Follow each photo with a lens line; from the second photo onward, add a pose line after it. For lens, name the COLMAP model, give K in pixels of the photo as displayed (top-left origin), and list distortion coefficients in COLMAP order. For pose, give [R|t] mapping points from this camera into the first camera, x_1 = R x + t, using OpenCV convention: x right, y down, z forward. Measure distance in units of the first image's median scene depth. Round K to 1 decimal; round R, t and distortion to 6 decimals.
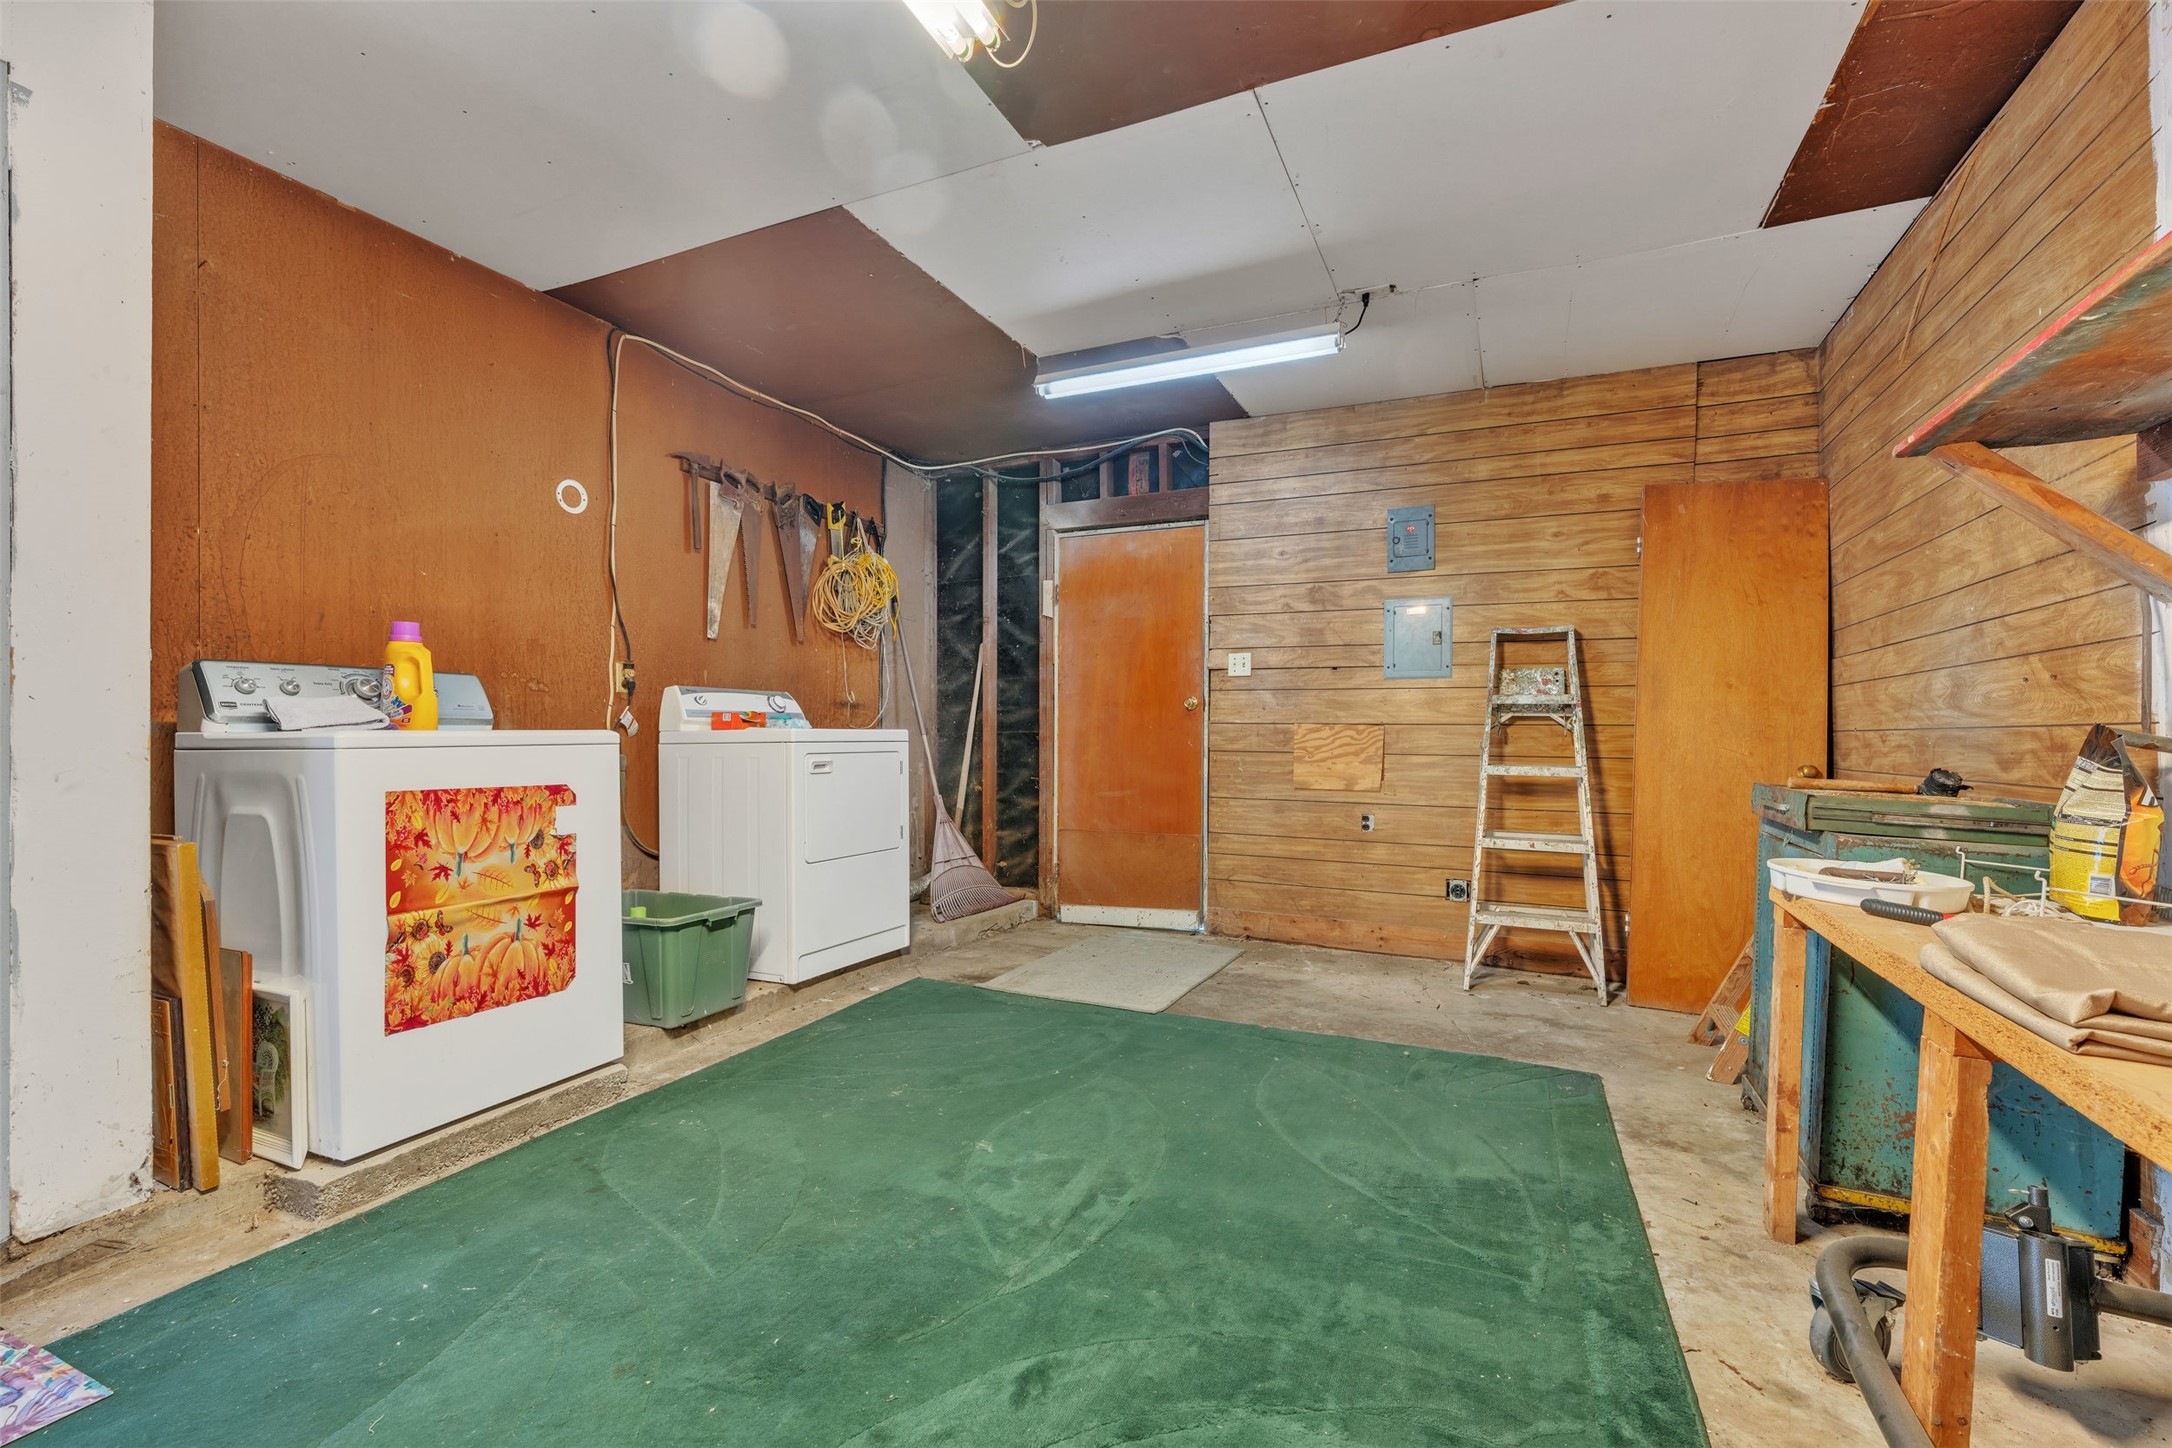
lens RADIAL K [[940.7, 0, 1081.9], [0, 940.7, 730.0], [0, 0, 1]] dist [-0.000124, -0.000005]
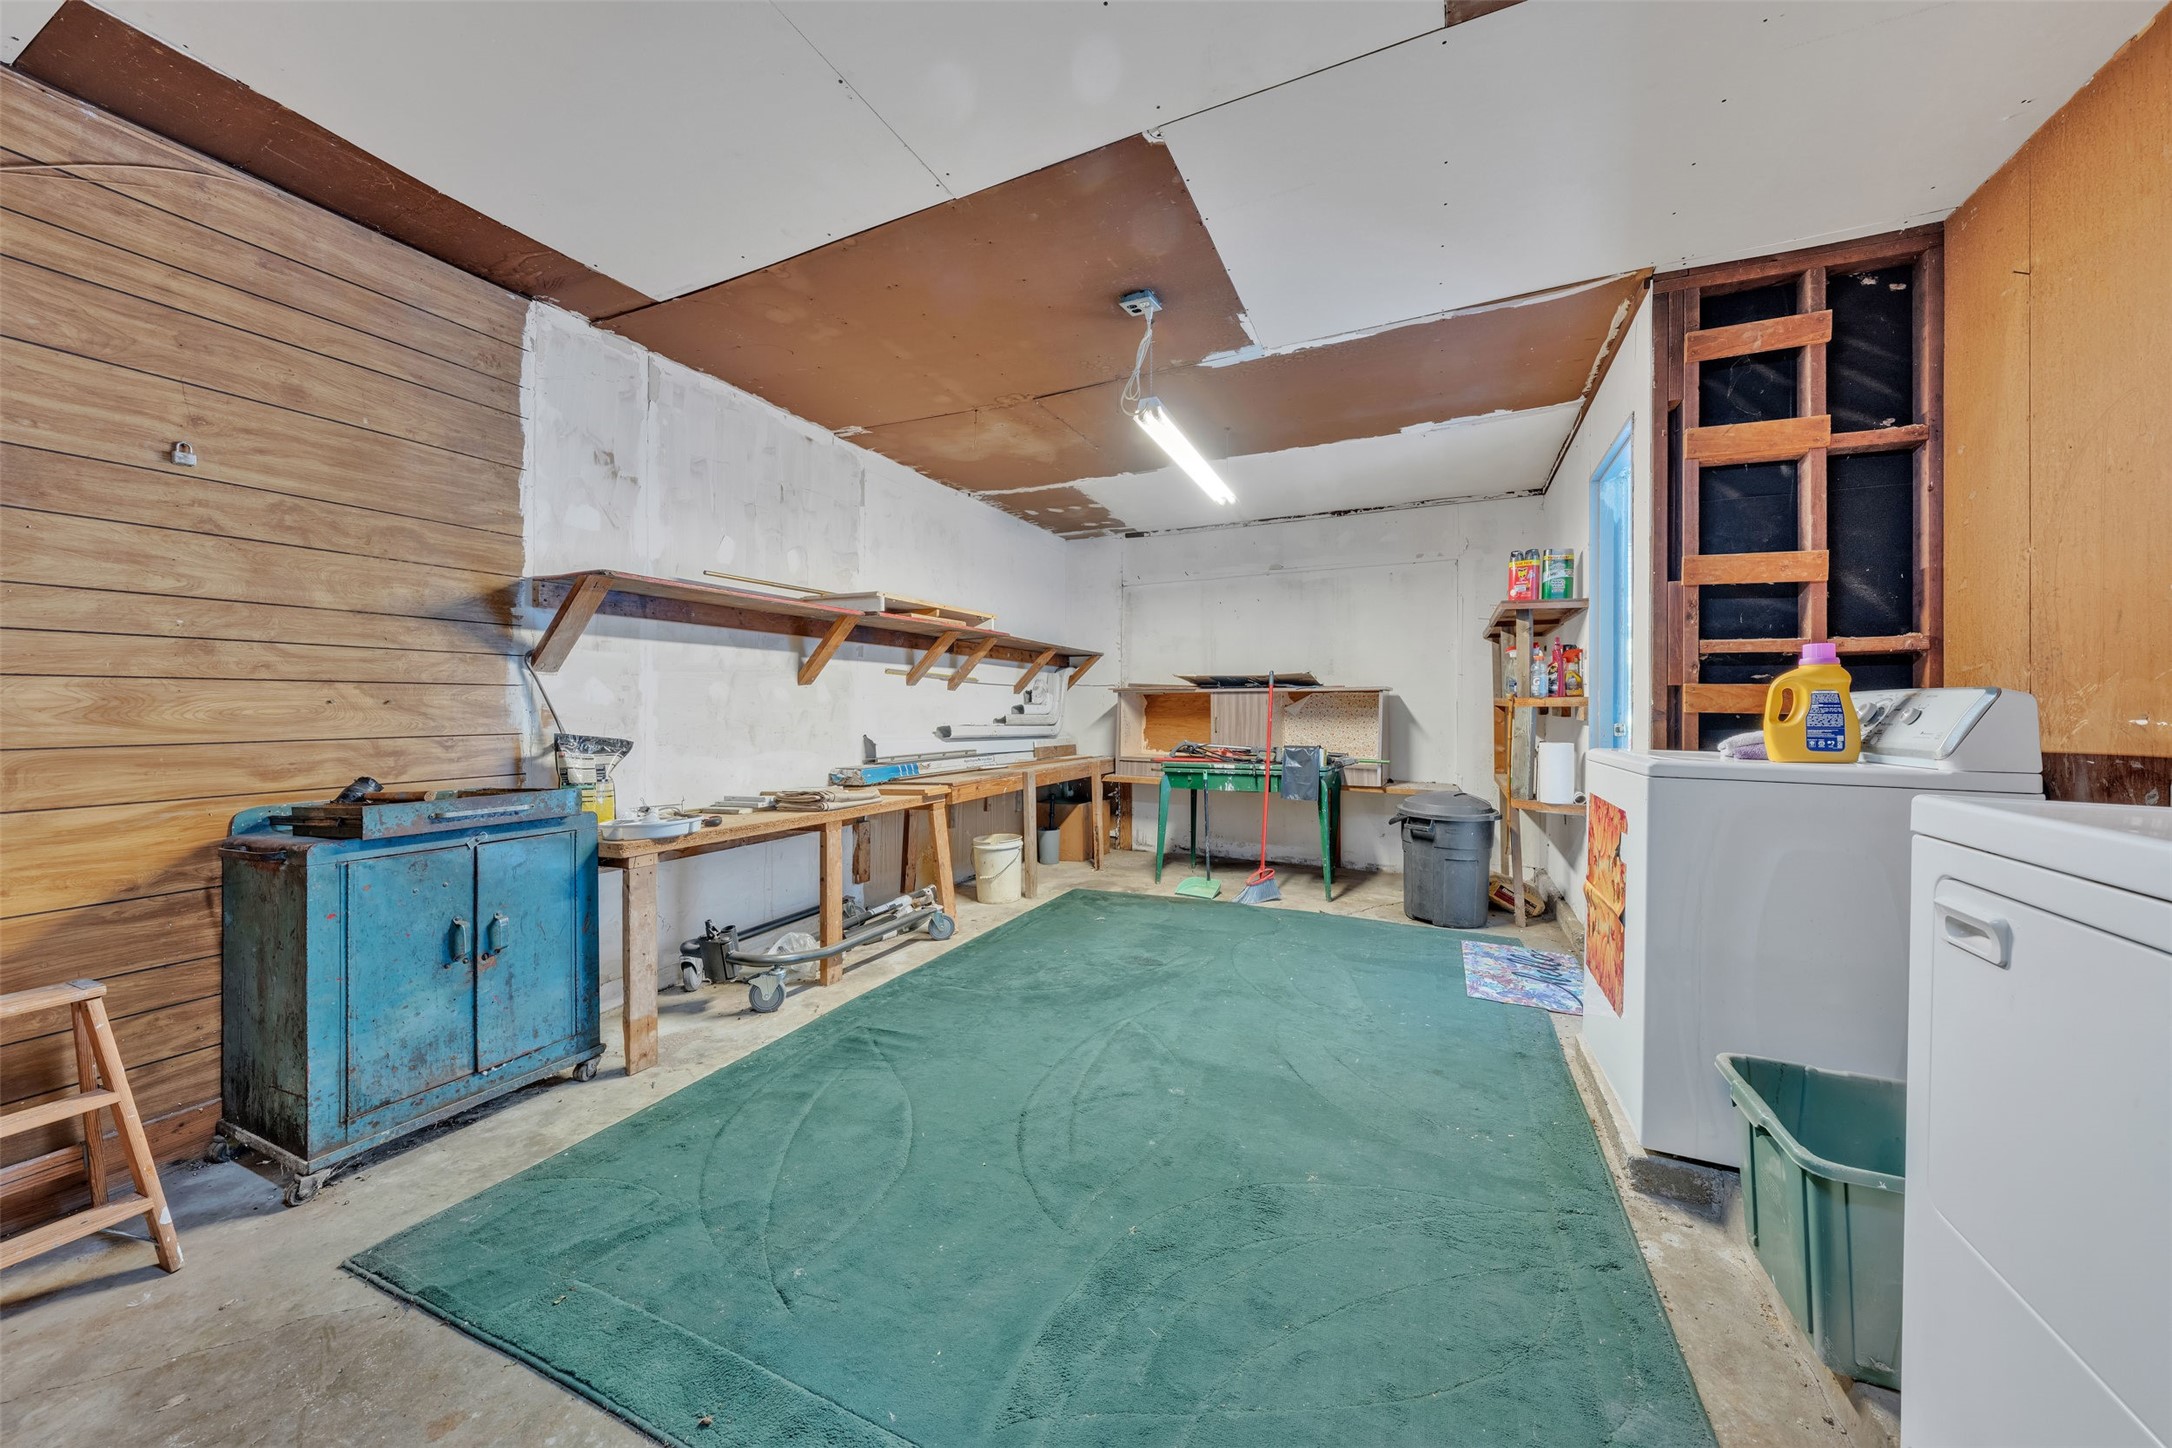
lens RADIAL K [[748.4, 0, 1093.2], [0, 748.4, 712.9], [0, 0, 1]] dist [-0.000026, 0.000000]
pose [[-0.999979, -0.006543, 0.000189, 0.007323], [-0.006540, 0.999871, 0.014672, -0.048583], [-0.000285, 0.014671, -0.999892, 1.659180]]
